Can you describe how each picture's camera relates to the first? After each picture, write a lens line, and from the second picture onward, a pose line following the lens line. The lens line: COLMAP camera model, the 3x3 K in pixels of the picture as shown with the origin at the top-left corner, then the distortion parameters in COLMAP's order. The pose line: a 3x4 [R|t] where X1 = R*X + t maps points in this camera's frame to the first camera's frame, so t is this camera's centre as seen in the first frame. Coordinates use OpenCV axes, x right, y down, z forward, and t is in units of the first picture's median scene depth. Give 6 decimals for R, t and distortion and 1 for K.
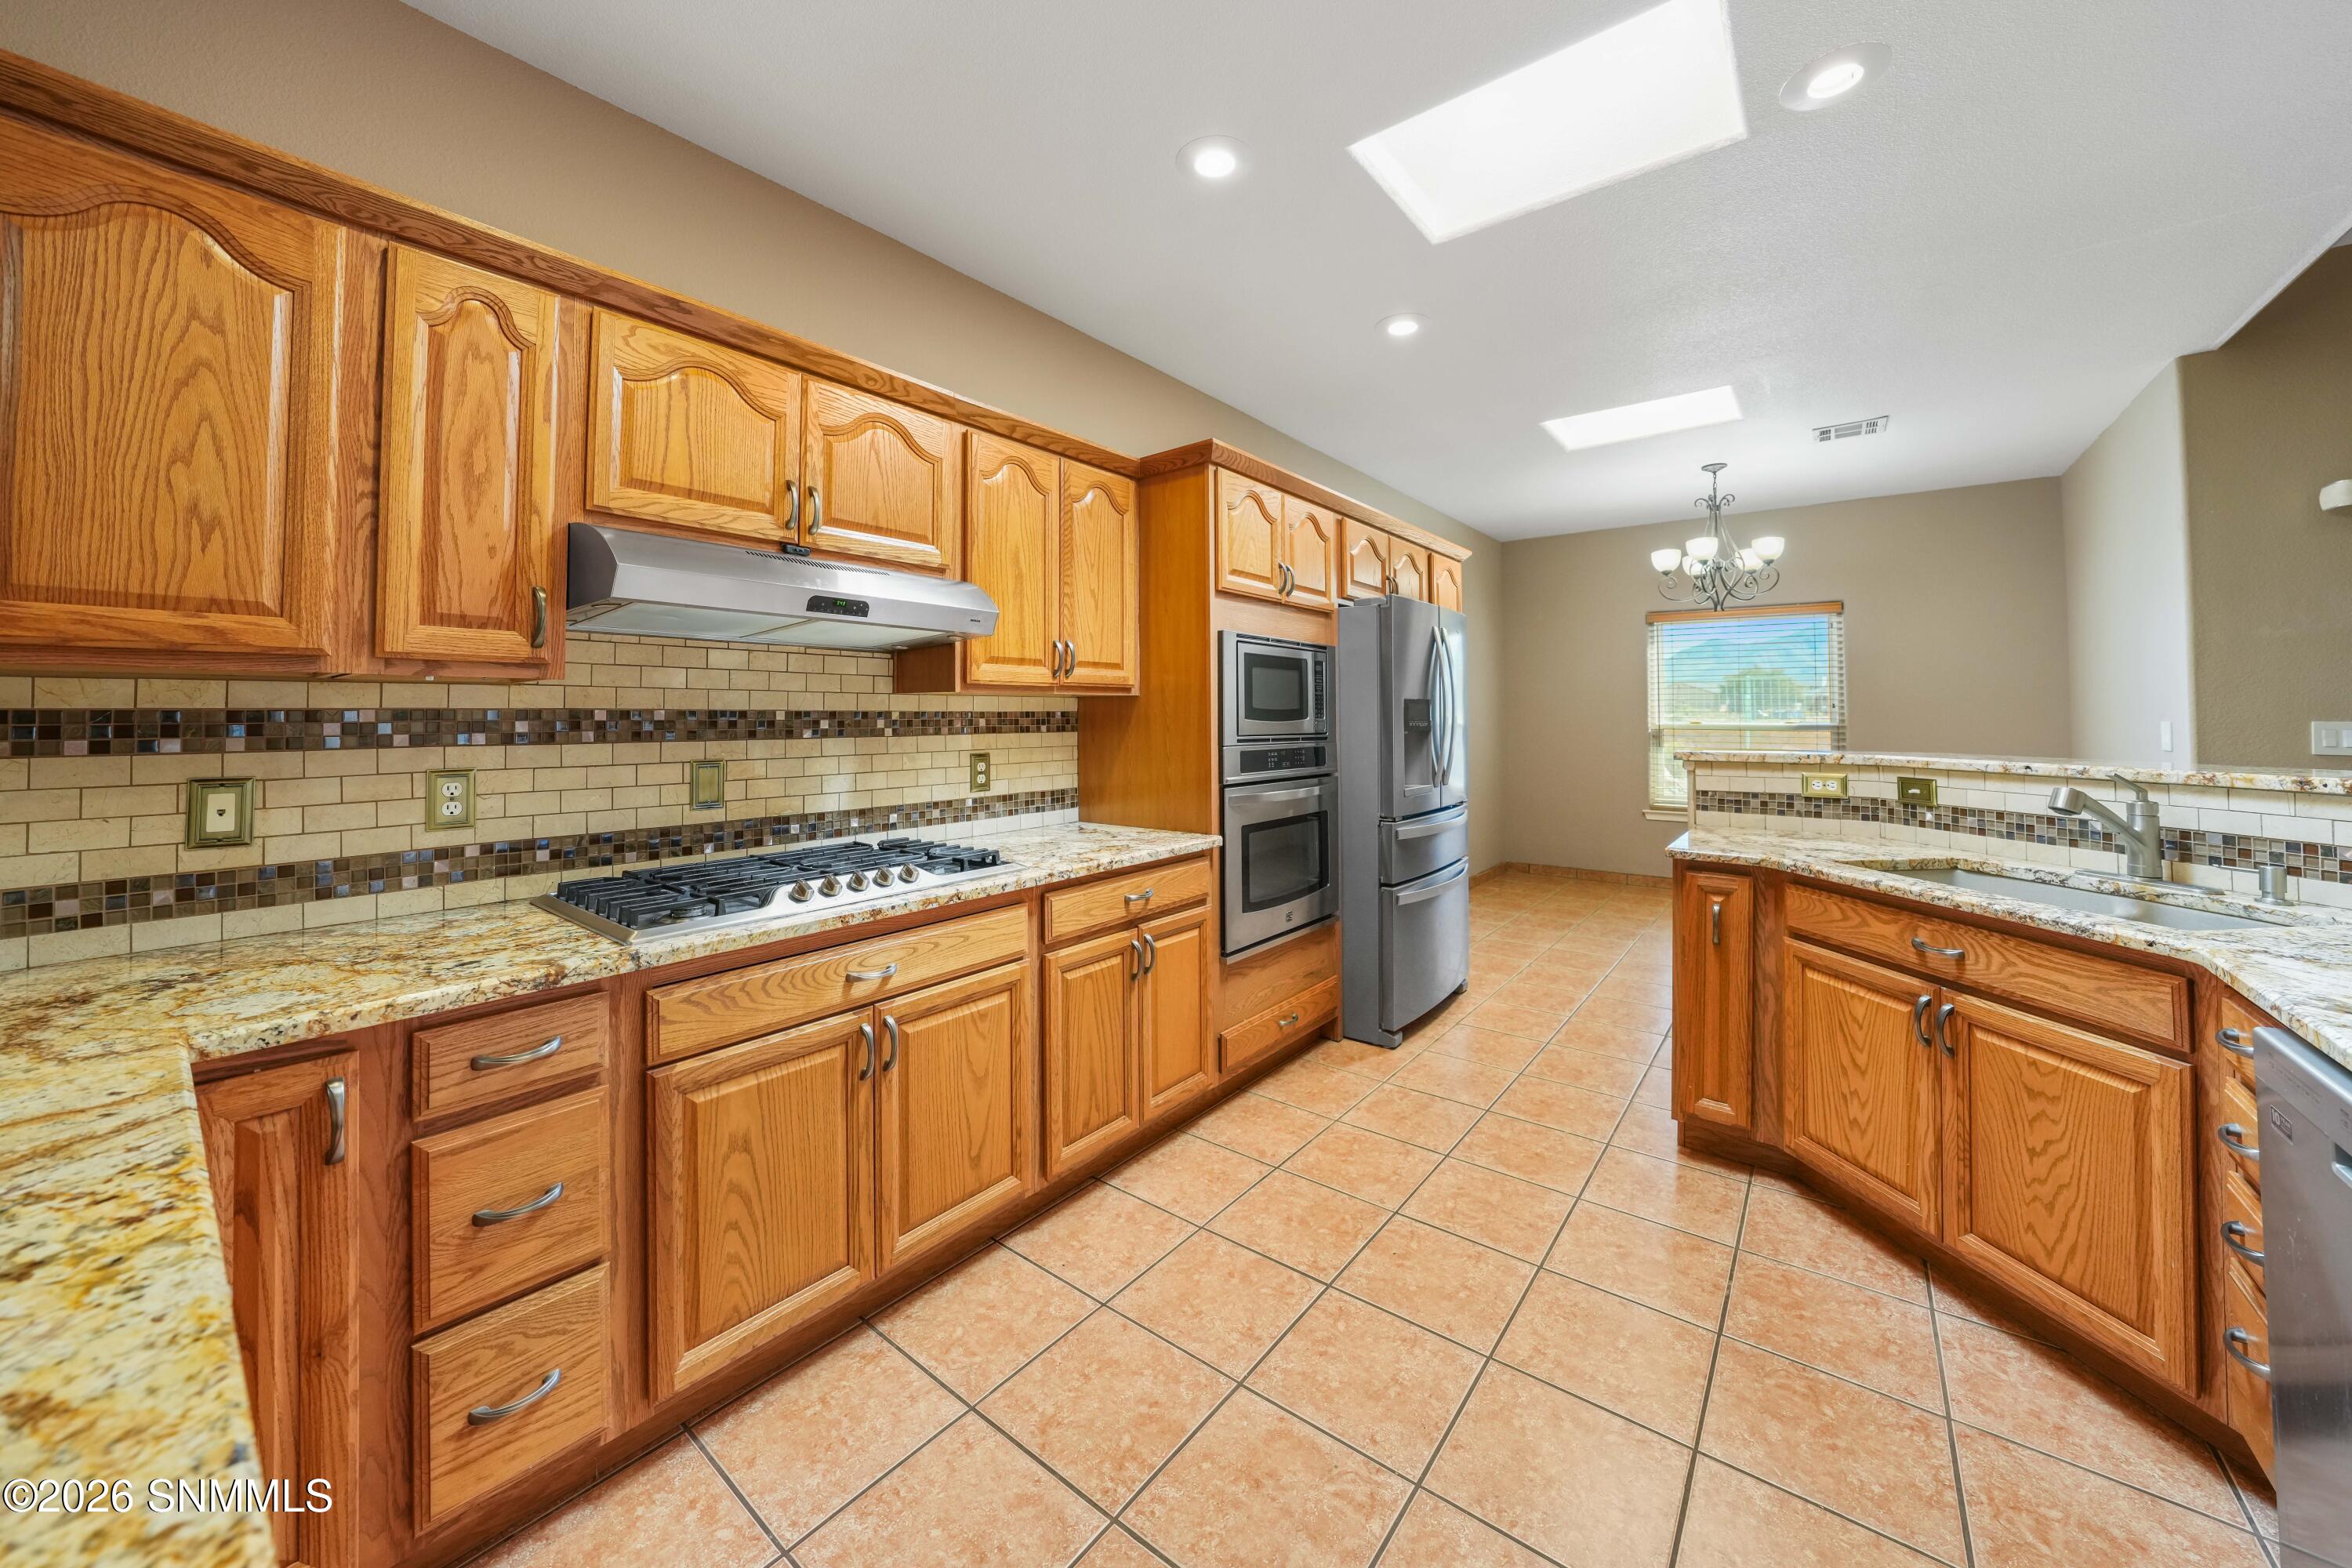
lens RADIAL K [[847.9, 0, 1168.5], [0, 847.9, 698.4], [0, 0, 1]] dist [-0.023044, 0.003851]
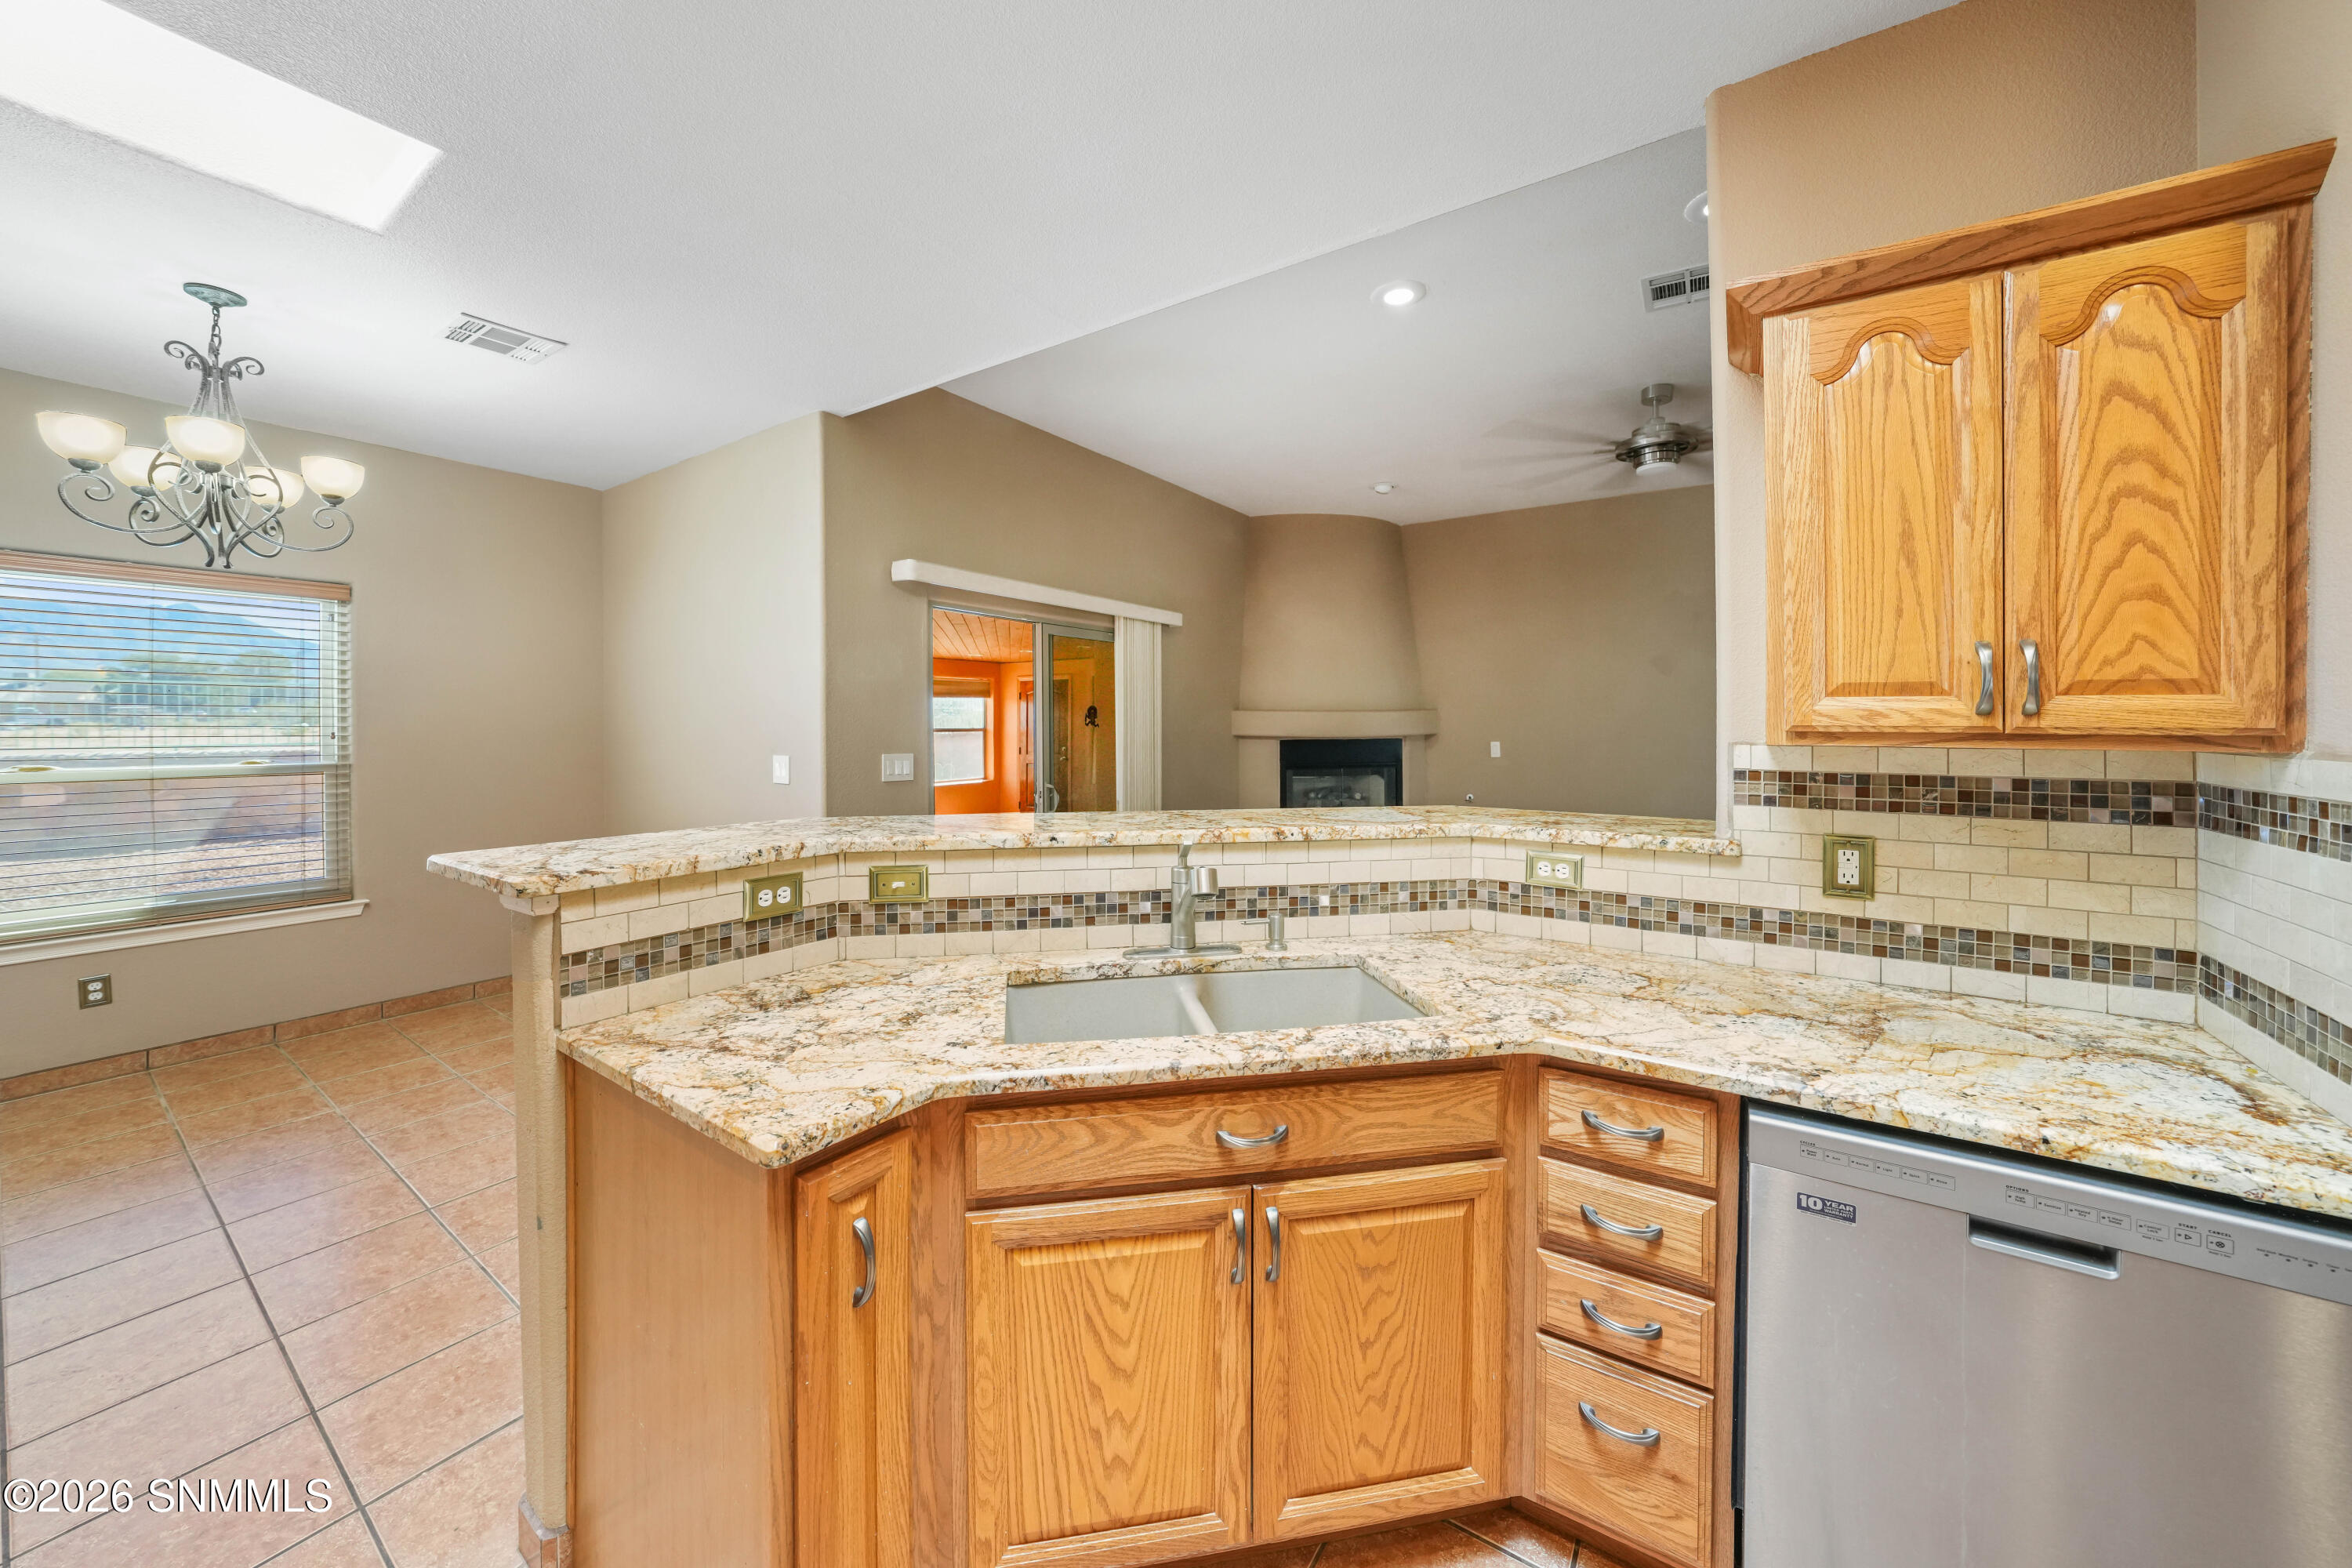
lens RADIAL K [[833.2, 0, 1168.8], [0, 833.2, 725.4], [0, 0, 1]] dist [-0.029087, 0.005113]
pose [[-0.075900, 0.000248, 0.997115, 0.223033], [-0.018274, 0.999832, -0.001640, -0.030688], [-0.996948, -0.018346, -0.075882, 1.006543]]
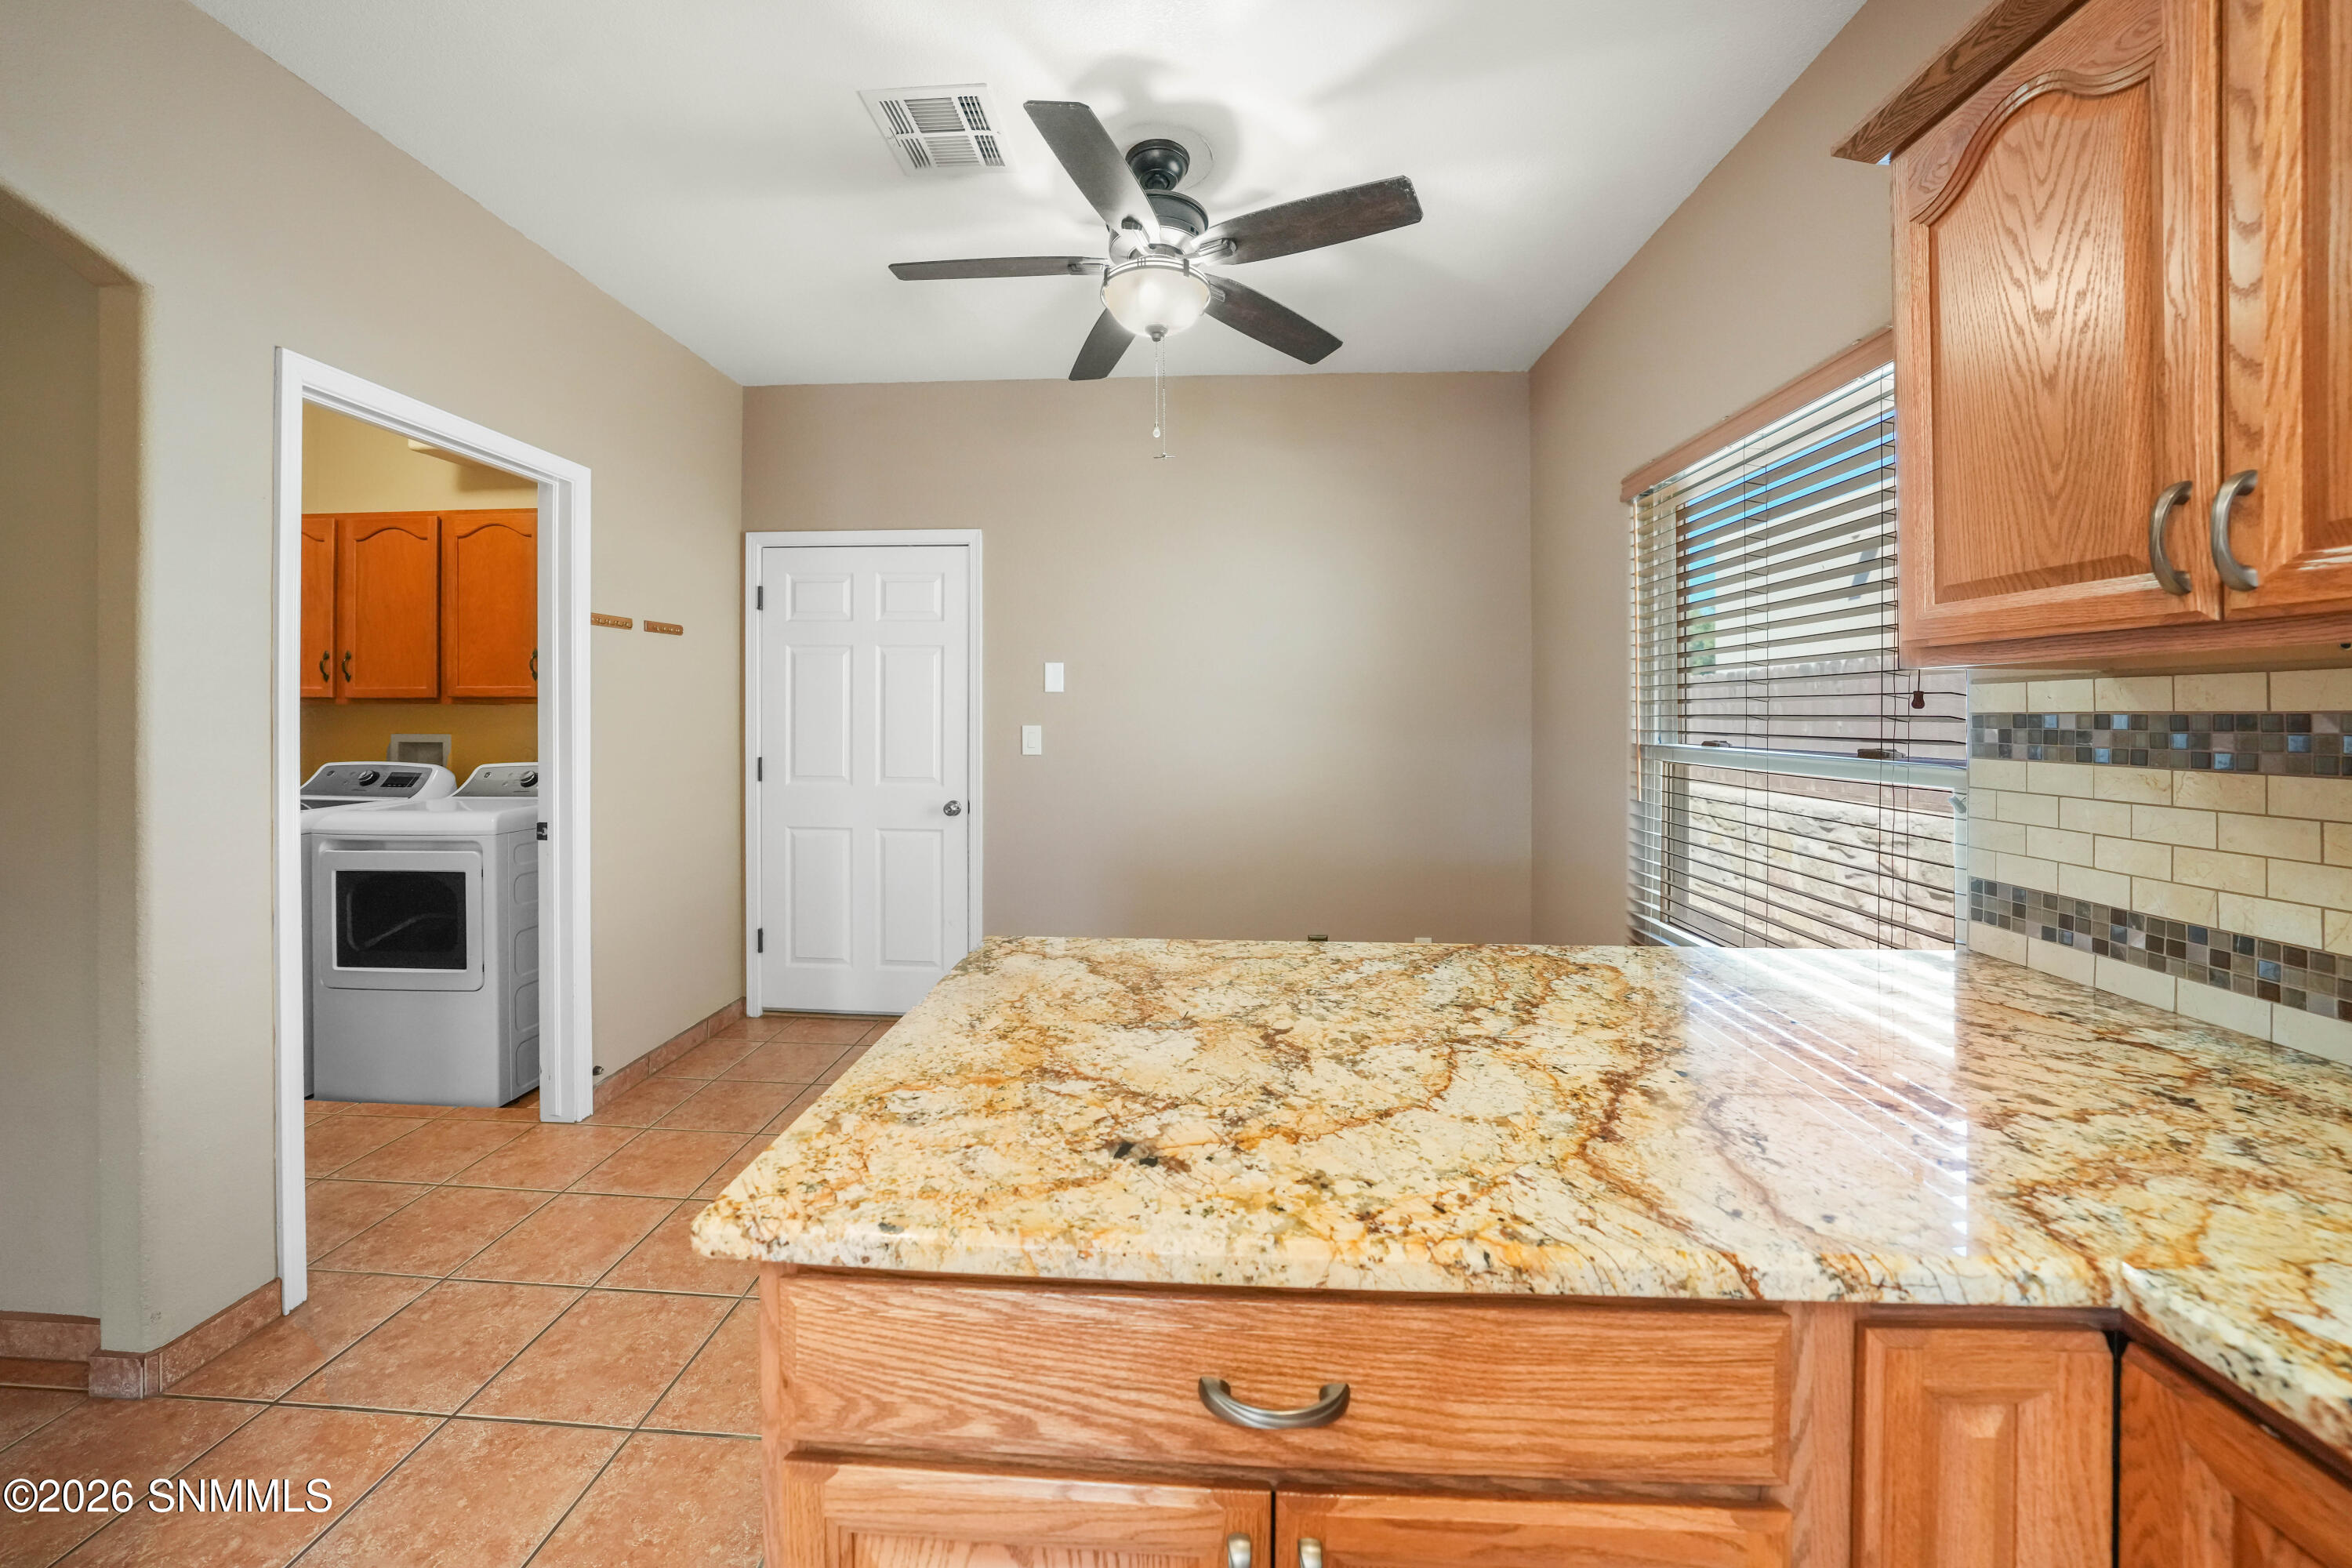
lens RADIAL K [[845.1, 0, 1160.4], [0, 845.1, 707.8], [0, 0, 1]] dist [-0.032285, 0.006963]
pose [[-0.818613, -0.004376, -0.574329, -0.139837], [0.010853, 0.999675, -0.023087, 0.007883], [0.574243, -0.025133, -0.818299, 0.527554]]
